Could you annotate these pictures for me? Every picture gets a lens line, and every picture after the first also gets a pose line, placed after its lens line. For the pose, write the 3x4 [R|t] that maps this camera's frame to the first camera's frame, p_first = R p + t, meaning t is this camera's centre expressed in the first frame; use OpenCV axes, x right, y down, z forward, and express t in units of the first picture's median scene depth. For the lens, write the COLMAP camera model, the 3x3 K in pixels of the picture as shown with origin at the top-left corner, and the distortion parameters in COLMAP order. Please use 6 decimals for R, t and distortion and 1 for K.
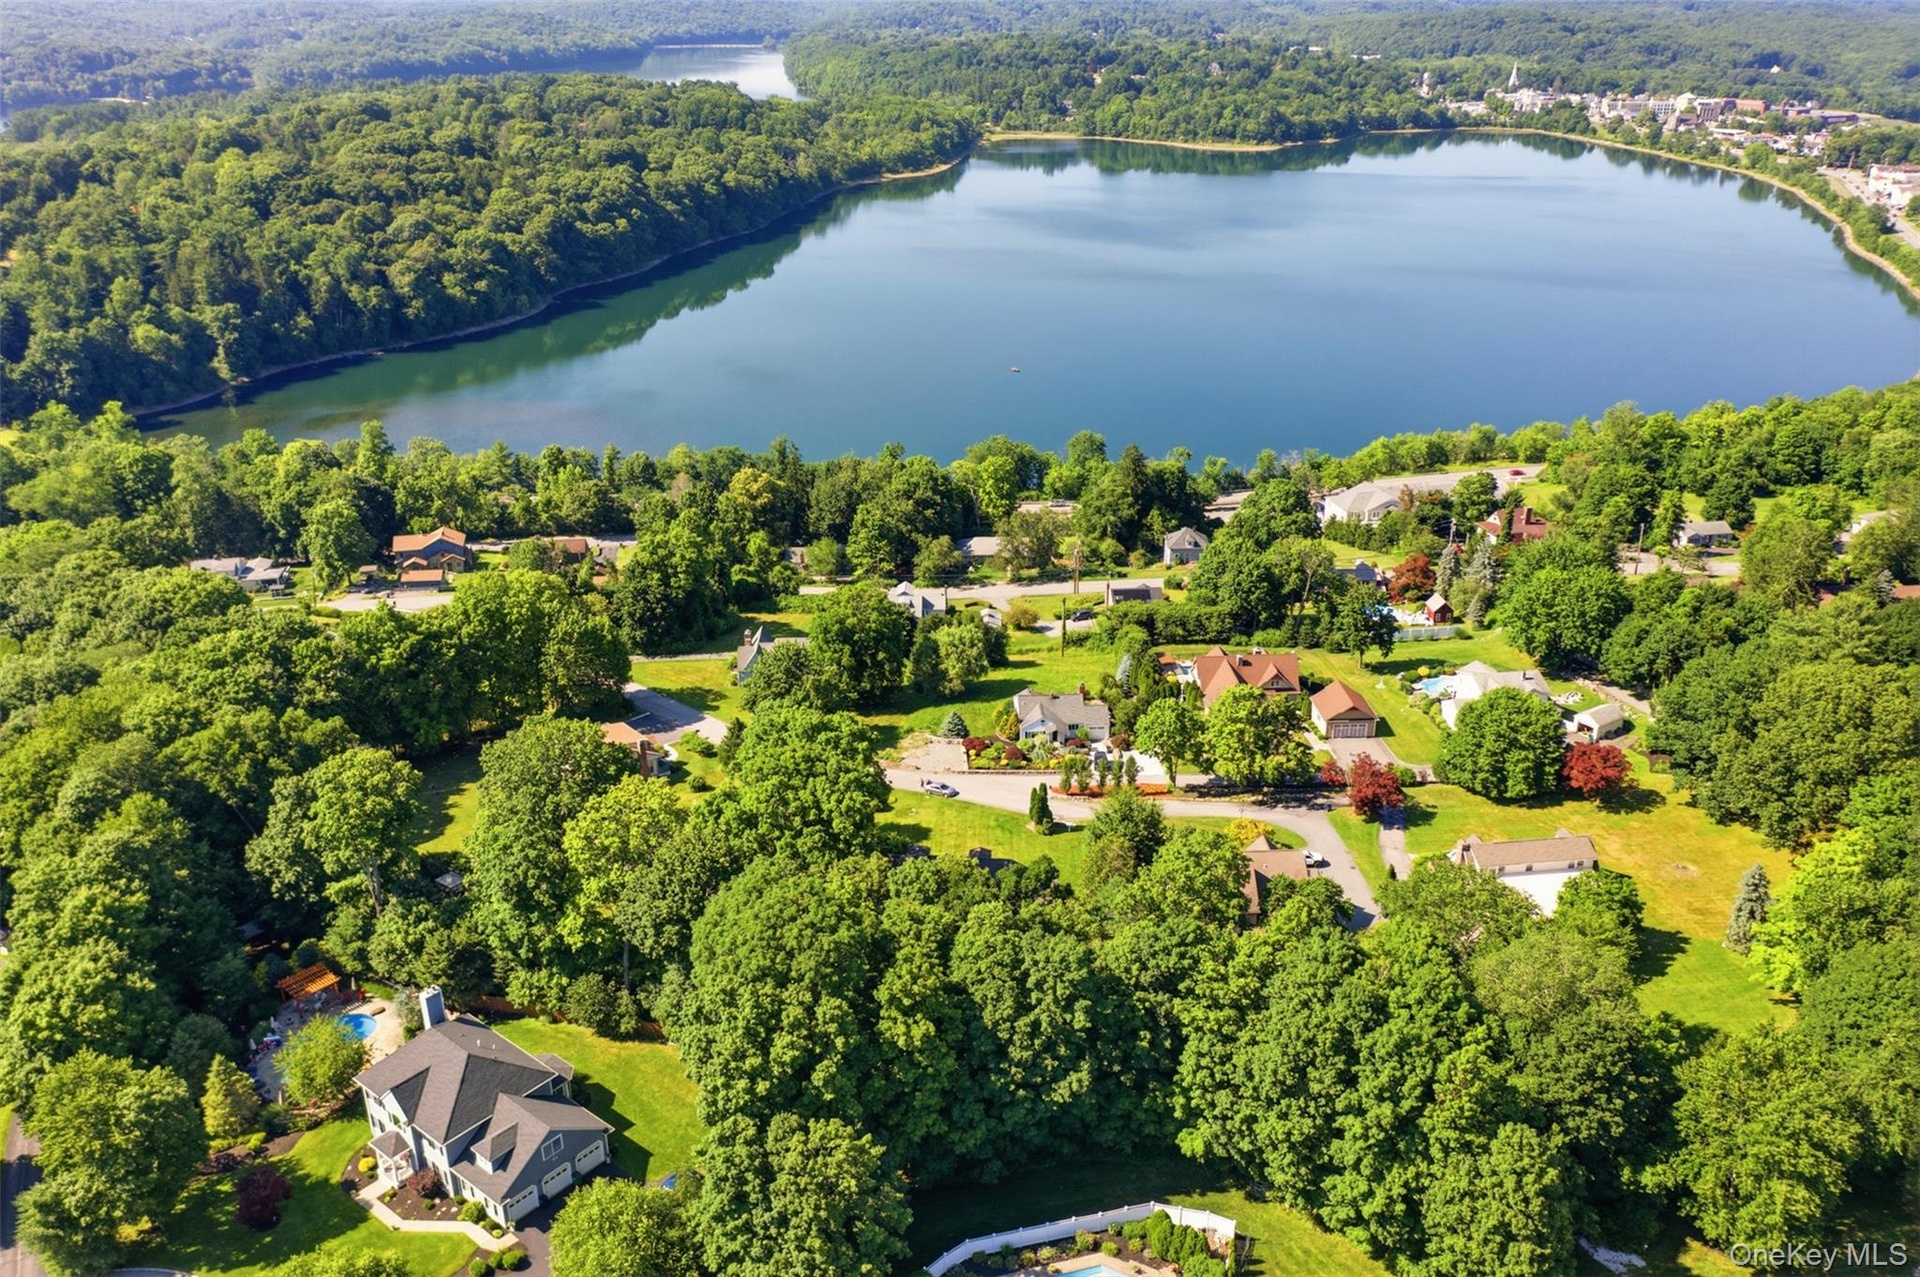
lens RADIAL K [[1517.0, 0, 960.0], [0, 1517.0, 638.5], [0, 0, 1]] dist [-0.009180, 0.006110]
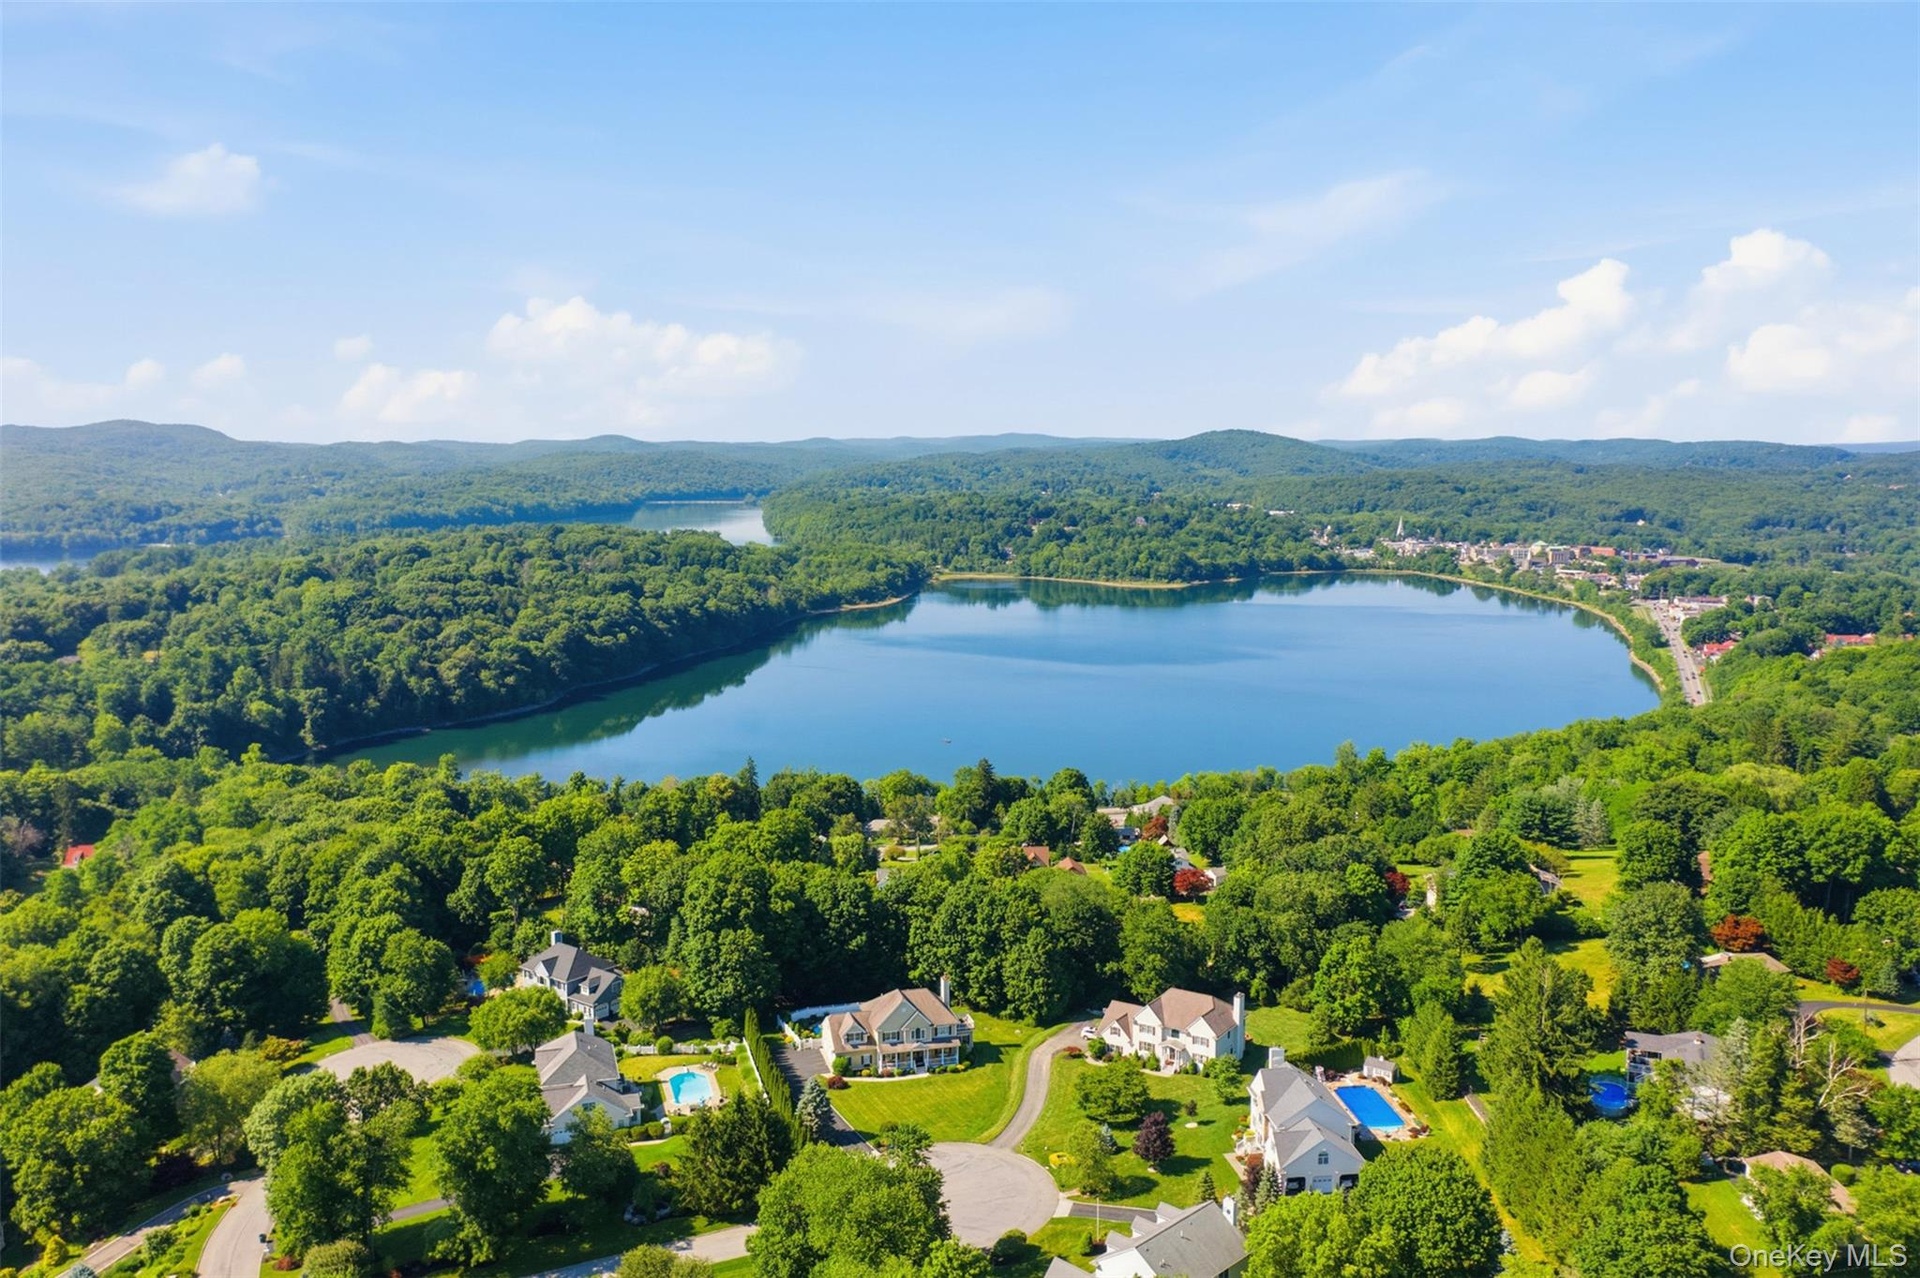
lens RADIAL K [[1517.0, 0, 960.0], [0, 1517.0, 639.0], [0, 0, 1]] dist [-0.009180, 0.006110]
pose [[0.999801, 0.000264, 0.019950, 0.026220], [0.005320, 0.960189, -0.279300, 0.071840], [-0.019229, 0.279351, 0.959997, -0.183355]]
